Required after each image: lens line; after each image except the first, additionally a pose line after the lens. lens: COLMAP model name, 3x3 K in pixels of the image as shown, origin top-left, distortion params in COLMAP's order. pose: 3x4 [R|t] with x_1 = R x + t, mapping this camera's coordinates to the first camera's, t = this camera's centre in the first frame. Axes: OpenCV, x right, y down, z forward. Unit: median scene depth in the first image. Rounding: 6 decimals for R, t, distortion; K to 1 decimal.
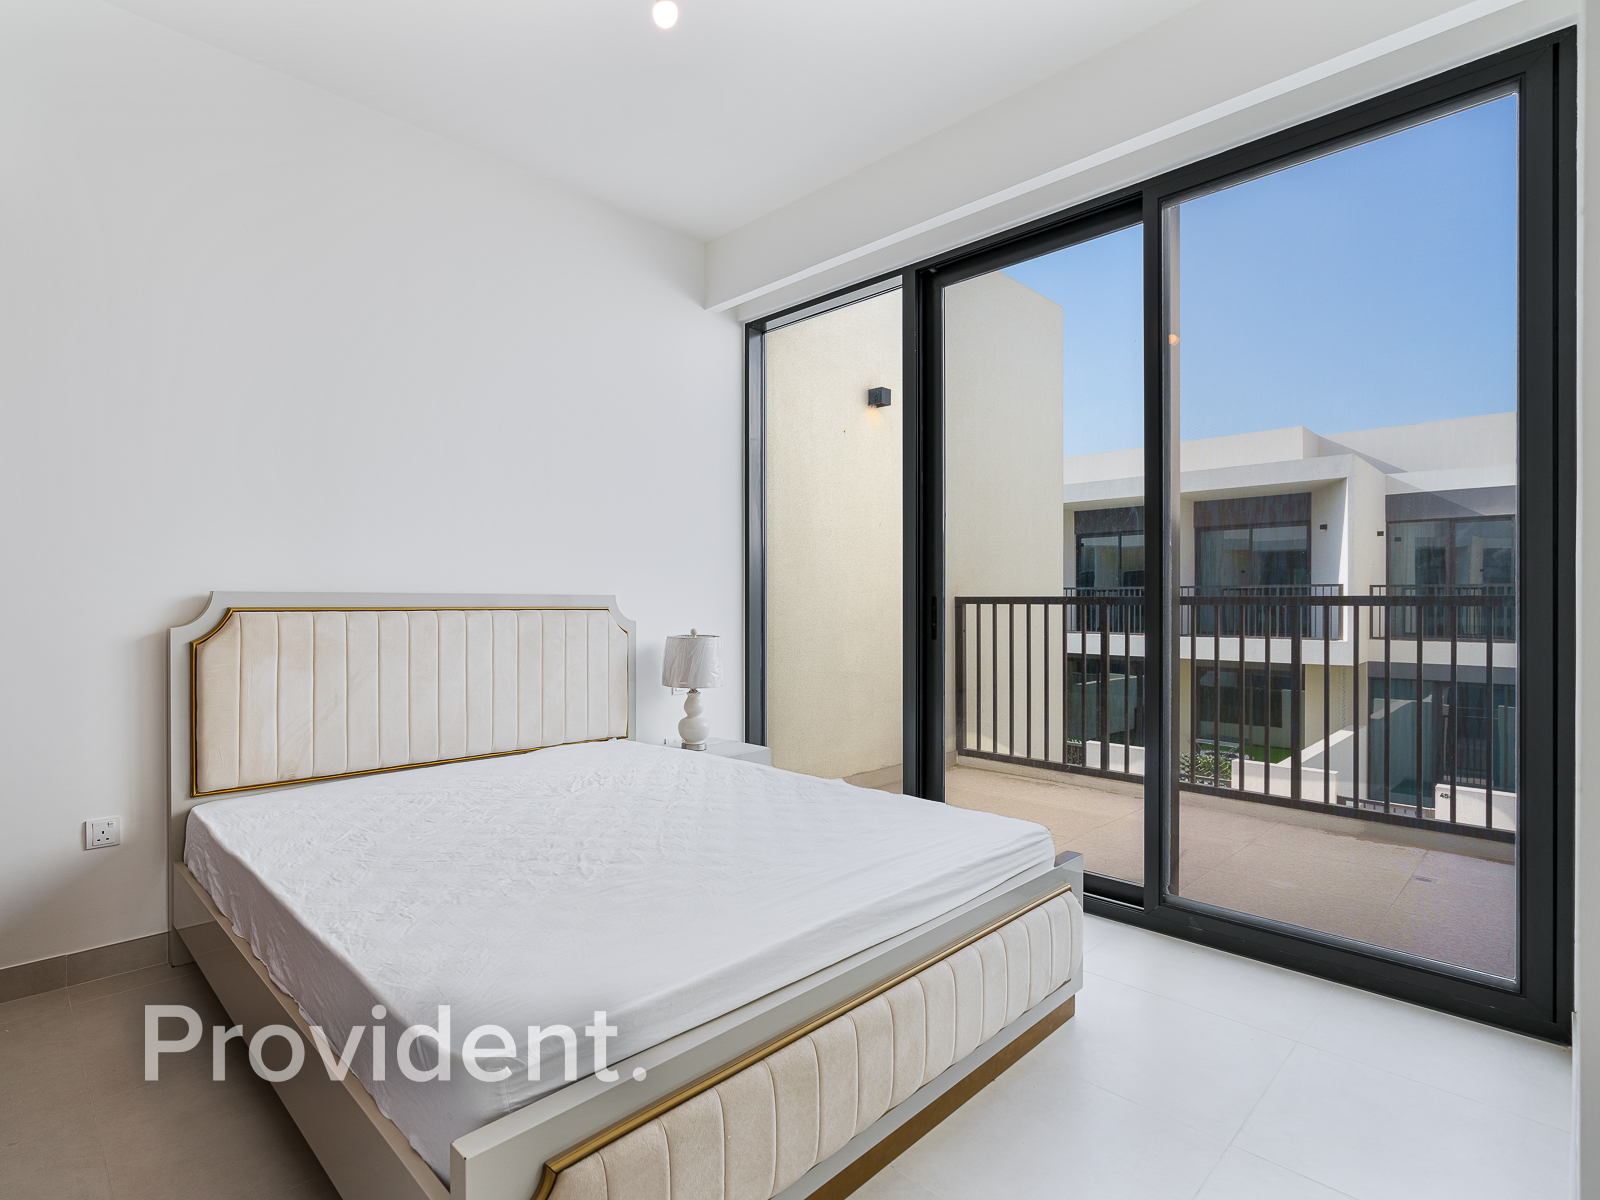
lens RADIAL K [[801.7, 0, 801.4], [0, 801.7, 604.9], [0, 0, 1]] dist [-0.001799, 0.000846]
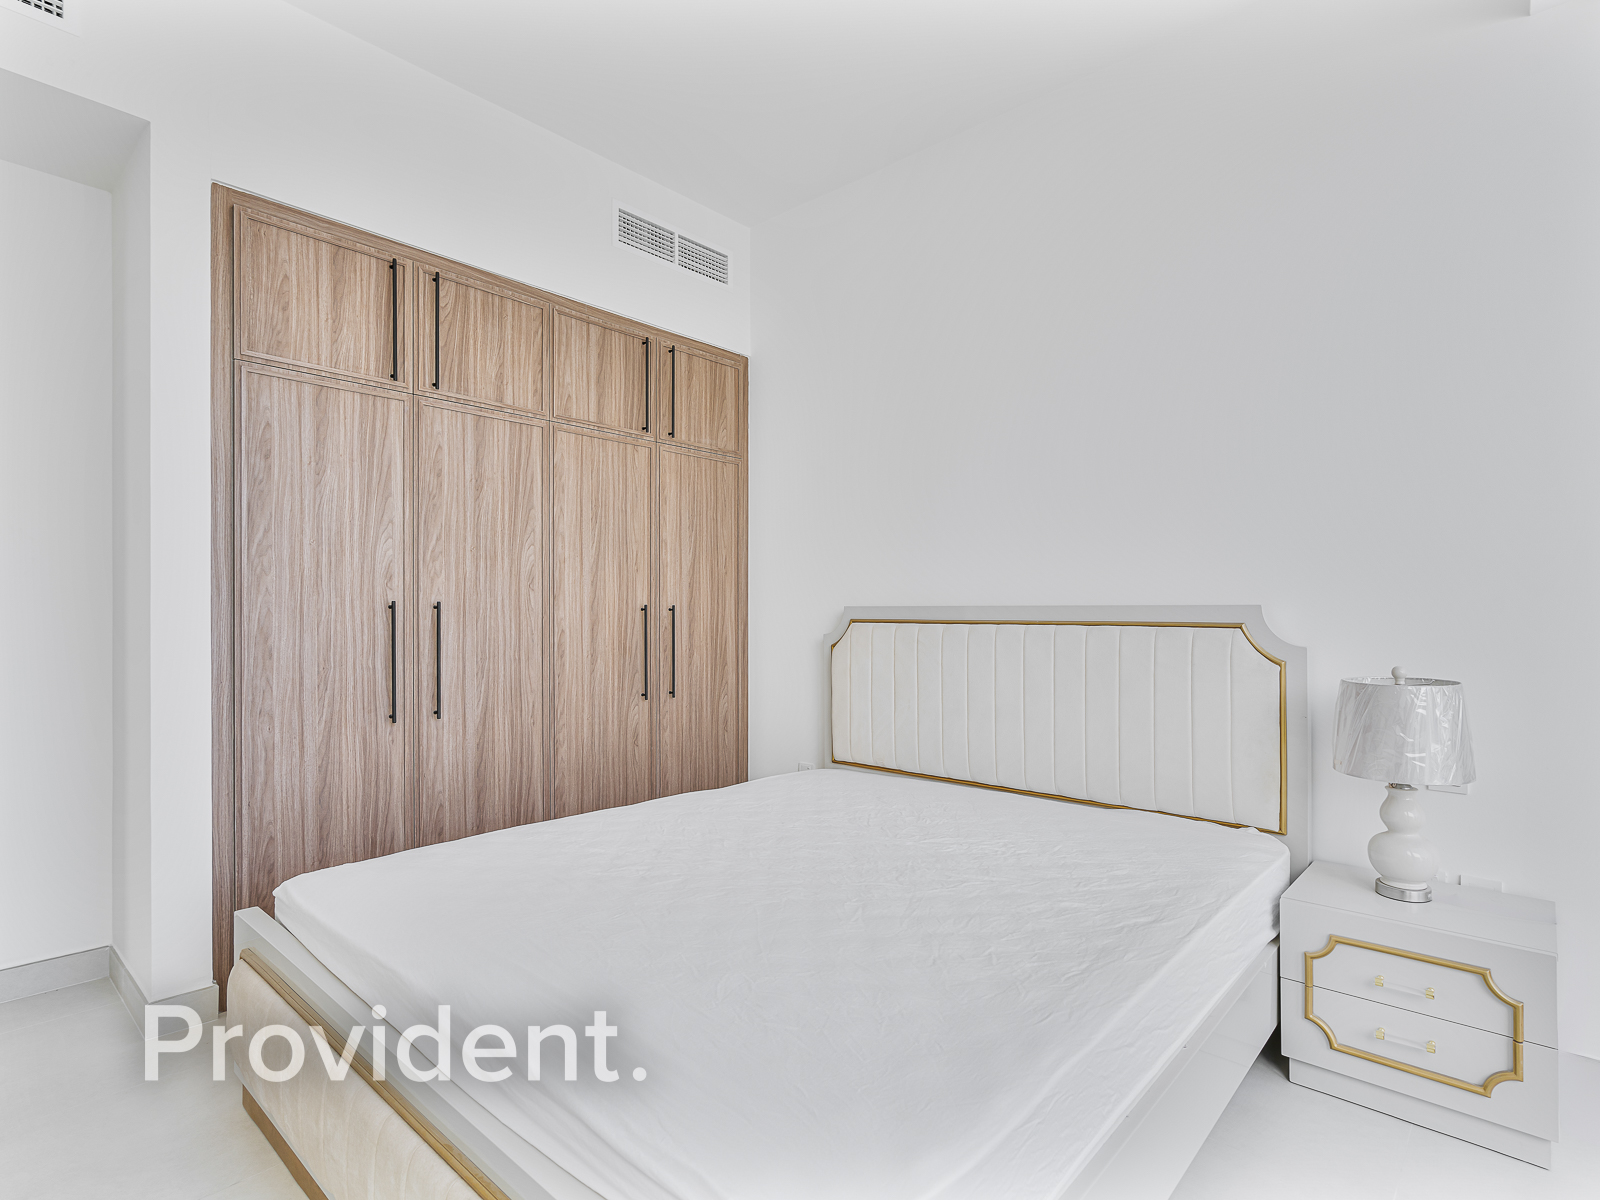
lens RADIAL K [[801.7, 0, 795.9], [0, 801.7, 608.1], [0, 0, 1]] dist [-0.001799, 0.000846]
pose [[-0.000297, -0.009664, -0.999953, 0.404841], [-0.006483, 0.999932, -0.009662, -0.001116], [0.999979, 0.006480, -0.000359, 0.634295]]
